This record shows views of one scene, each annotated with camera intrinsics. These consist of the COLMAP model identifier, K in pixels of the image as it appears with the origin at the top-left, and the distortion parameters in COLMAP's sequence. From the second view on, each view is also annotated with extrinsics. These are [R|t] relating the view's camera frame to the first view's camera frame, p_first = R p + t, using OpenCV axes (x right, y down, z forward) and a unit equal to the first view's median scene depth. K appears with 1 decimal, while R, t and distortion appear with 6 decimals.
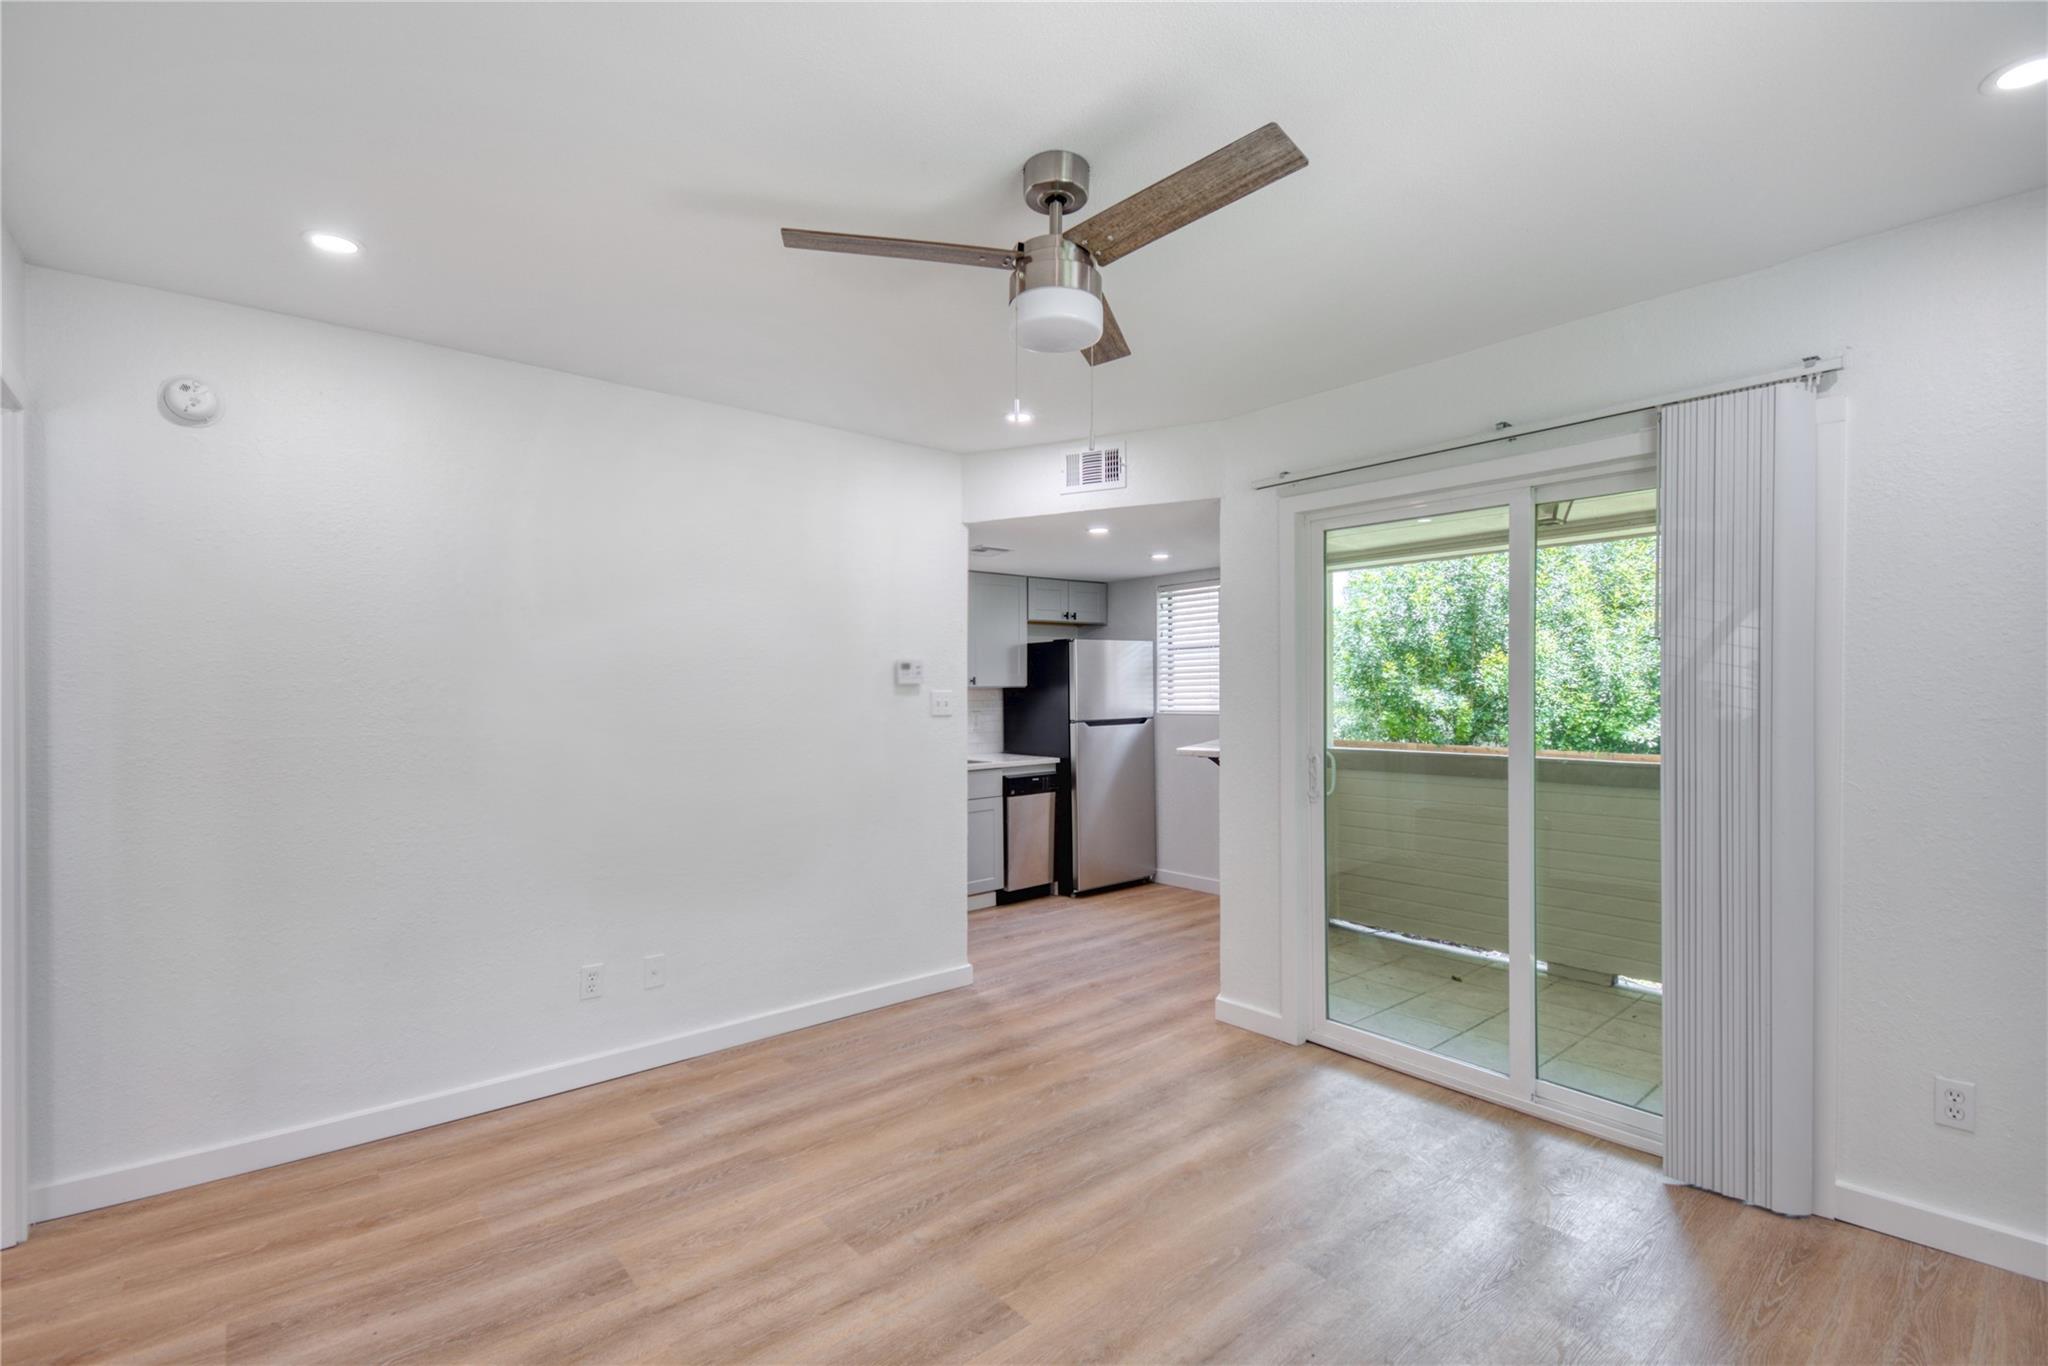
lens RADIAL K [[900.1, 0, 1020.7], [0, 900.1, 688.0], [0, 0, 1]] dist [0.018865, -0.016873]
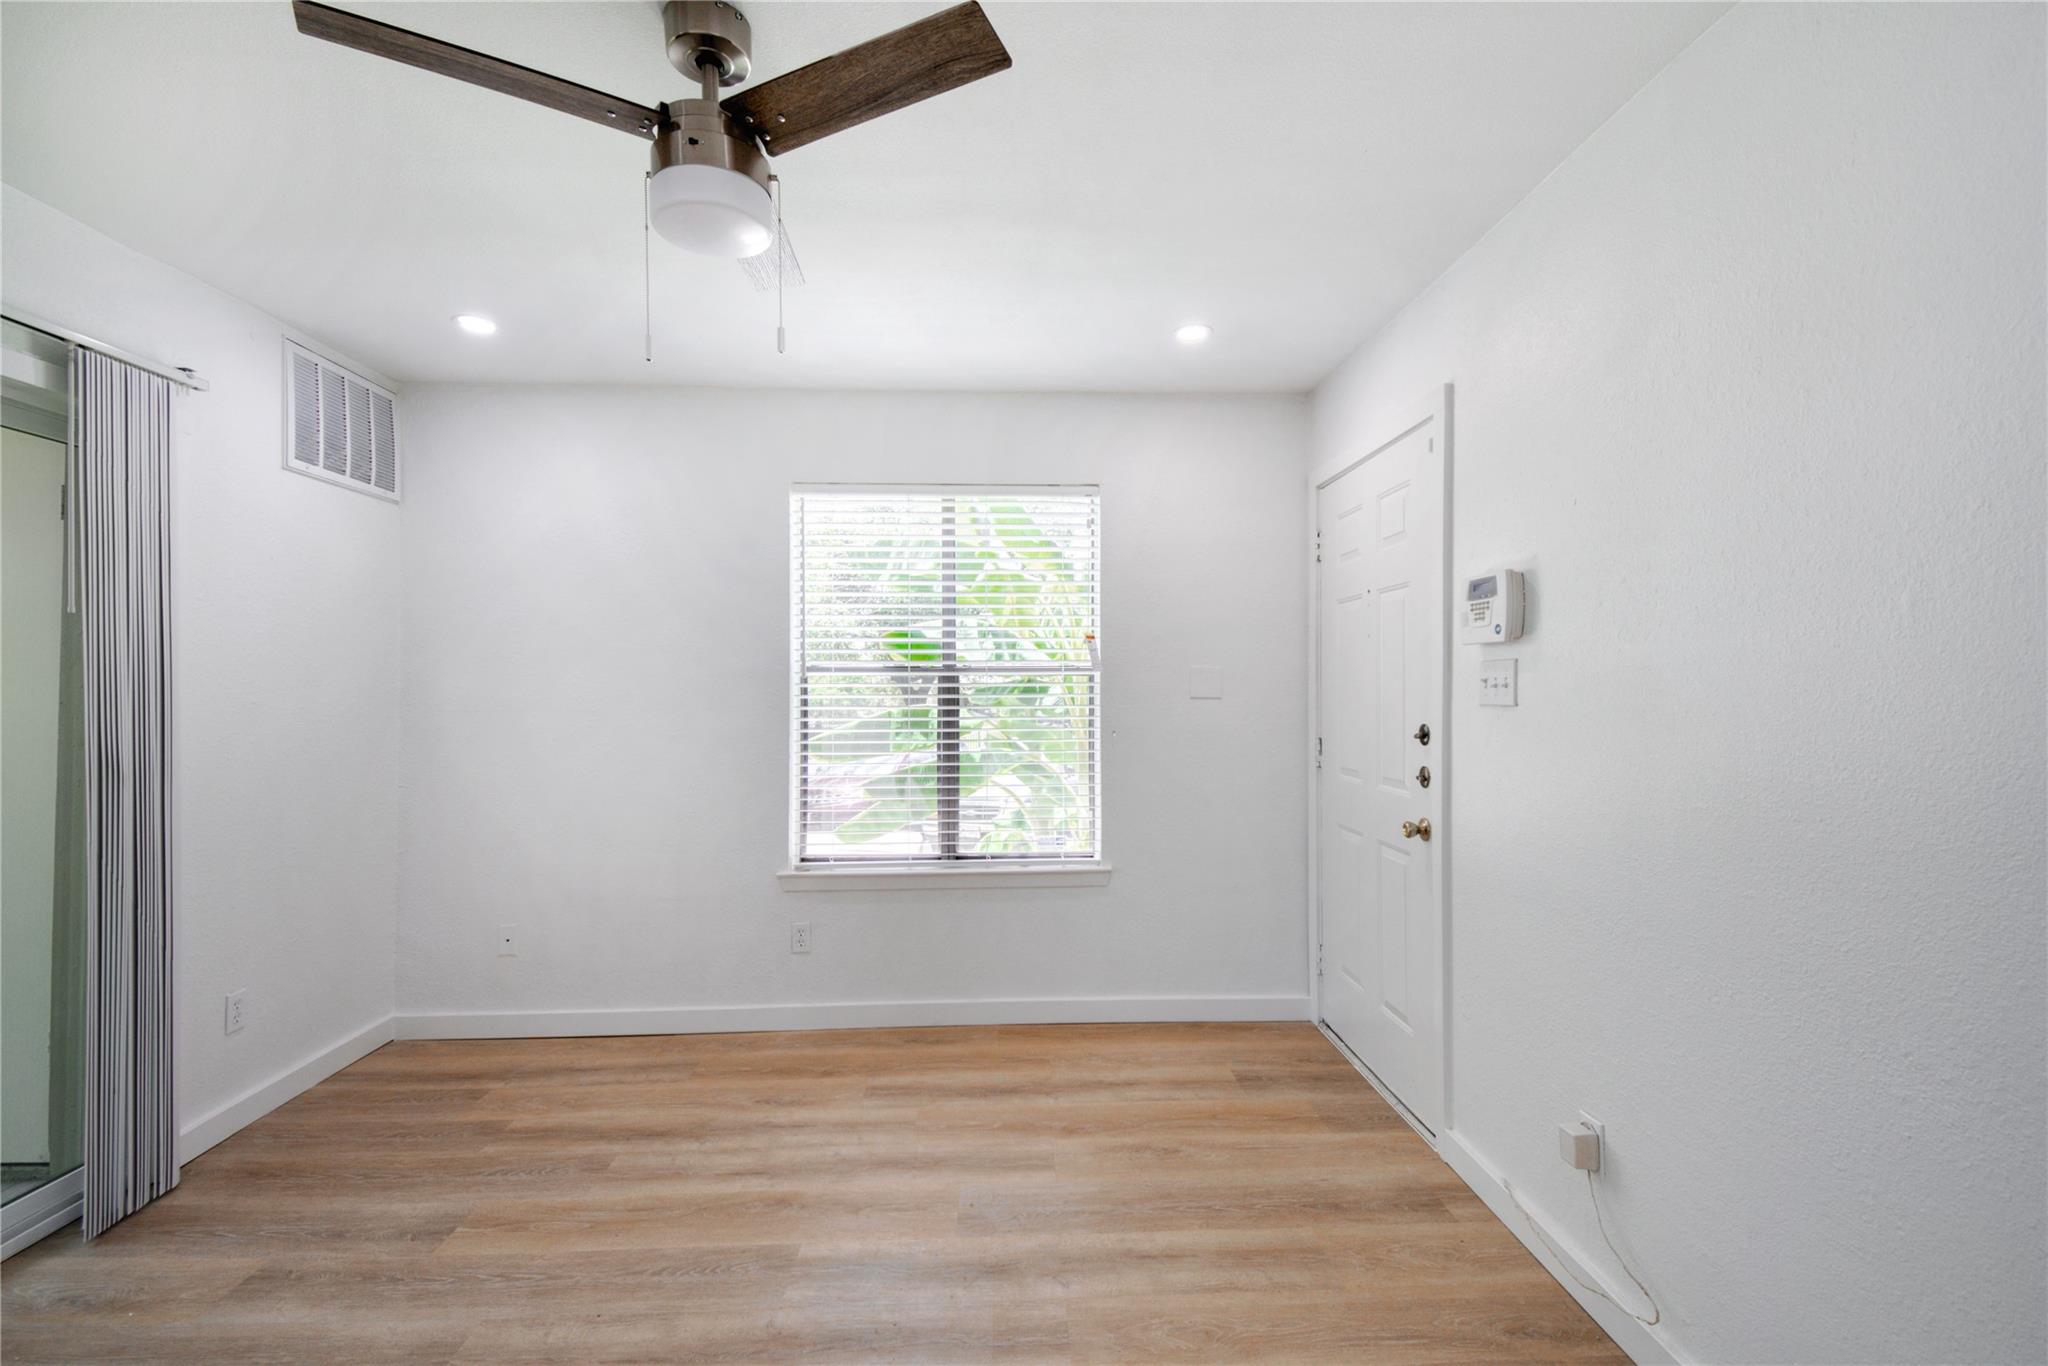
lens RADIAL K [[900.1, 0, 1027.8], [0, 900.1, 681.9], [0, 0, 1]] dist [0.018865, -0.016873]
pose [[-0.787566, 0.009370, 0.616159, -0.348827], [0.002914, 0.999930, -0.011482, 0.012854], [-0.616223, -0.007248, -0.787538, 0.751230]]
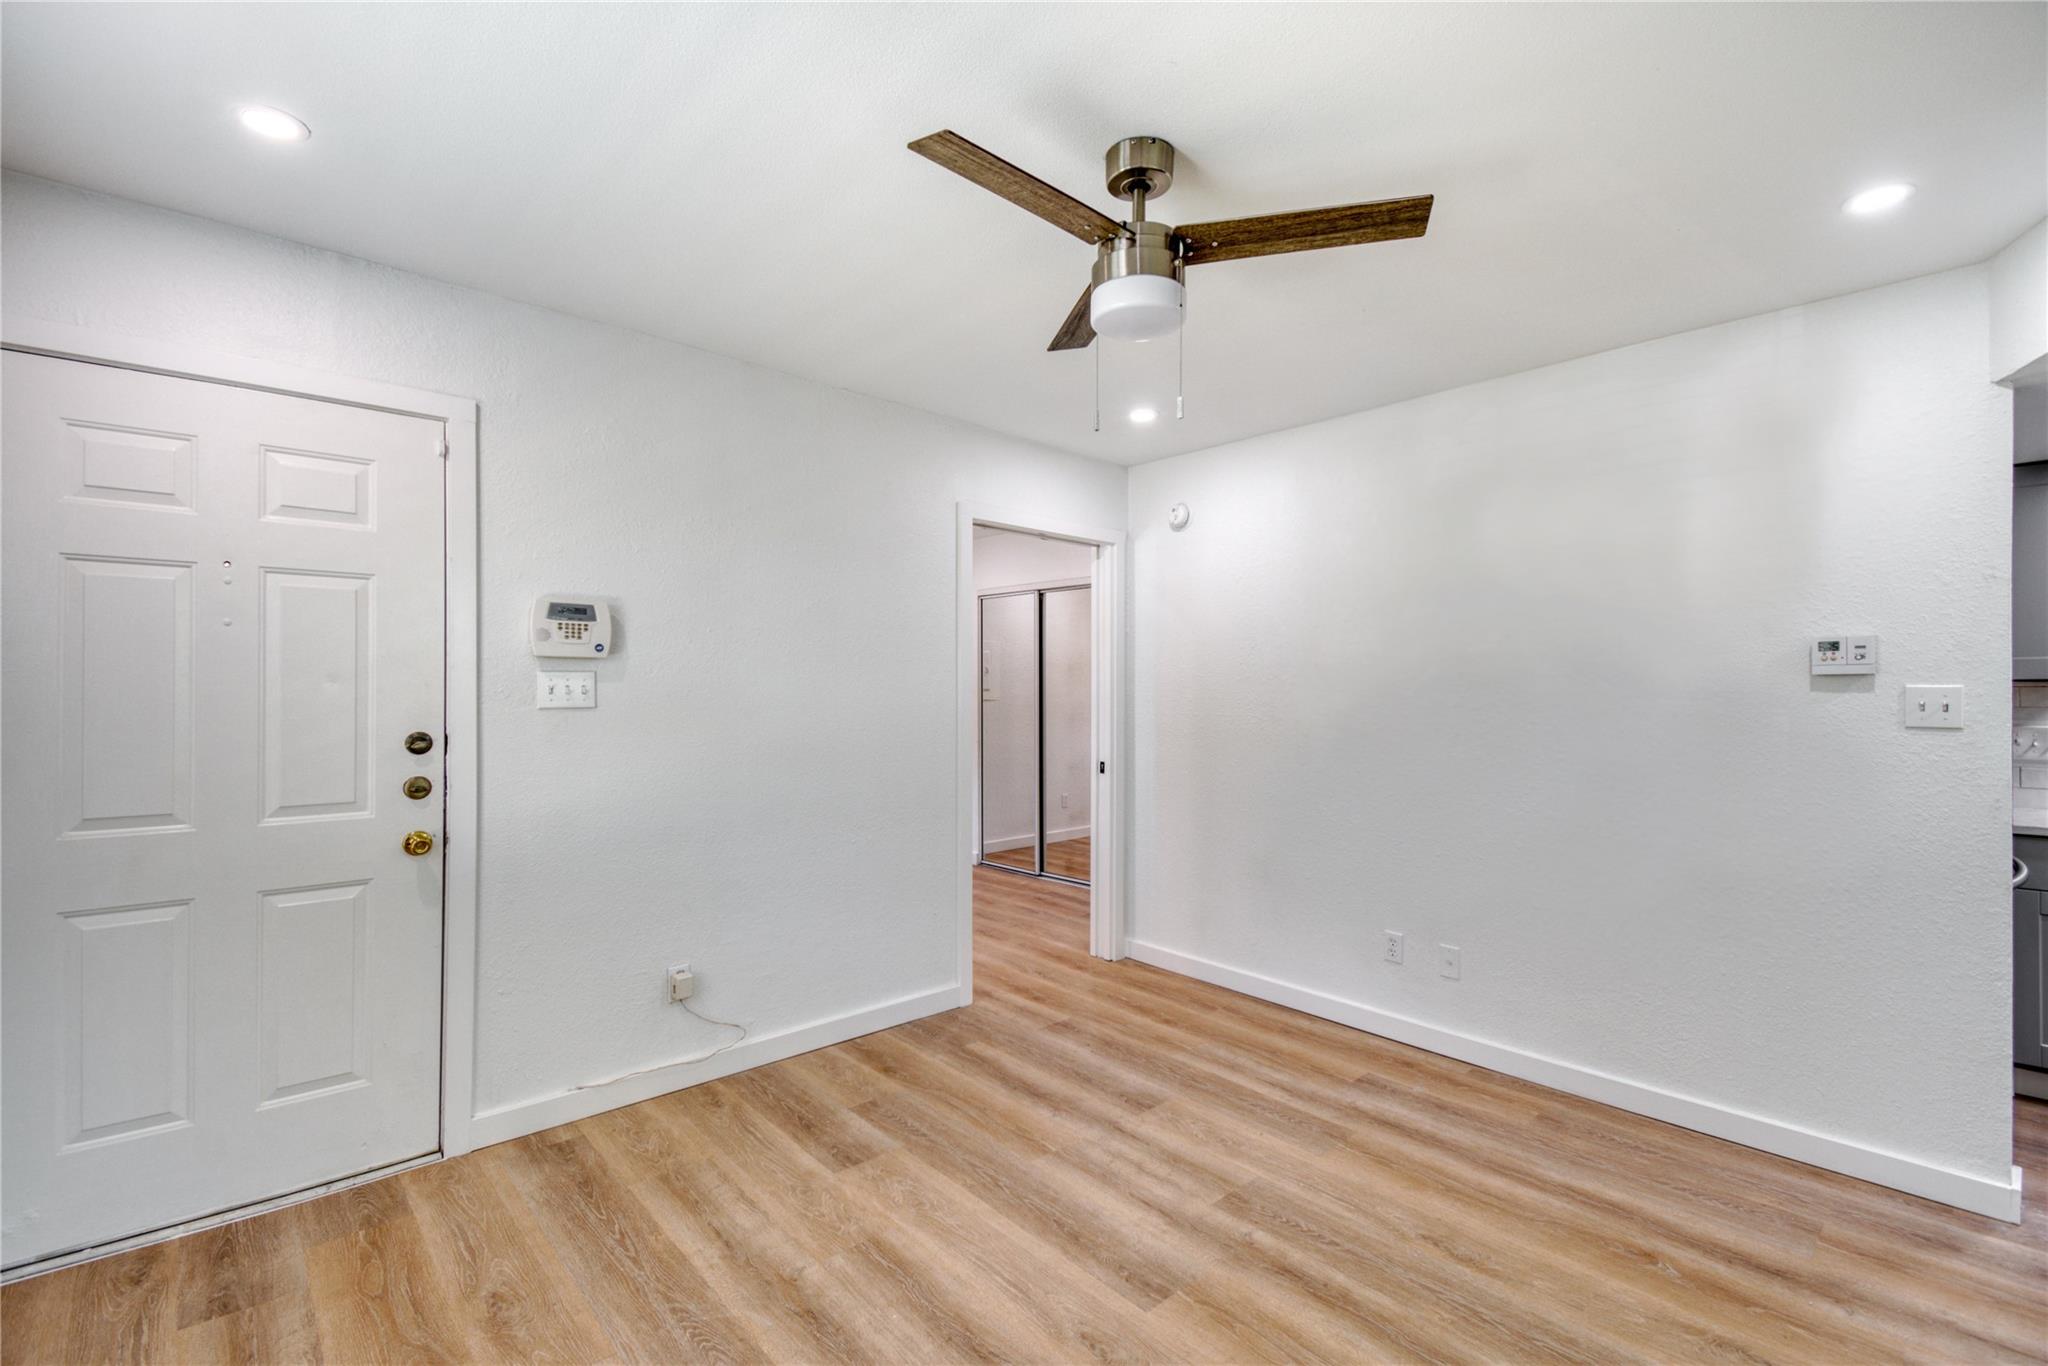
lens RADIAL K [[900.1, 0, 1018.6], [0, 900.1, 683.1], [0, 0, 1]] dist [0.018865, -0.016873]
pose [[0.026367, -0.002255, -0.999650, 0.526744], [-0.000531, 0.999997, -0.002270, 0.003482], [0.999652, 0.000590, 0.026366, 0.432756]]
